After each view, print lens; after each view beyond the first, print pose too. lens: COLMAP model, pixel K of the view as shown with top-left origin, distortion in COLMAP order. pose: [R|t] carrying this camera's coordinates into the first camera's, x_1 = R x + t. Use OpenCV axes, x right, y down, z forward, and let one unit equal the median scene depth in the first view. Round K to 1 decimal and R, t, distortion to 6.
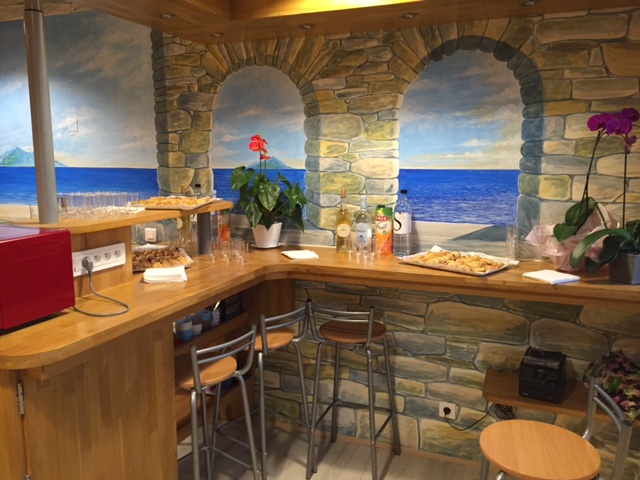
lens RADIAL K [[538.8, 0, 317.5], [0, 538.8, 242.2], [0, 0, 1]] dist [0.068754, -0.062442]
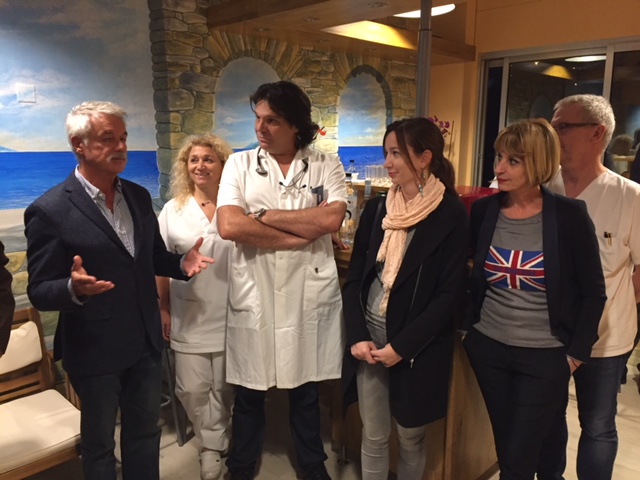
lens RADIAL K [[538.8, 0, 323.4], [0, 538.8, 239.9], [0, 0, 1]] dist [0.068754, -0.062442]
pose [[0.379978, -0.170607, 0.909126, -1.111183], [0.141948, 0.981957, 0.124946, -0.066177], [-0.914039, 0.081572, 0.397339, 0.416531]]
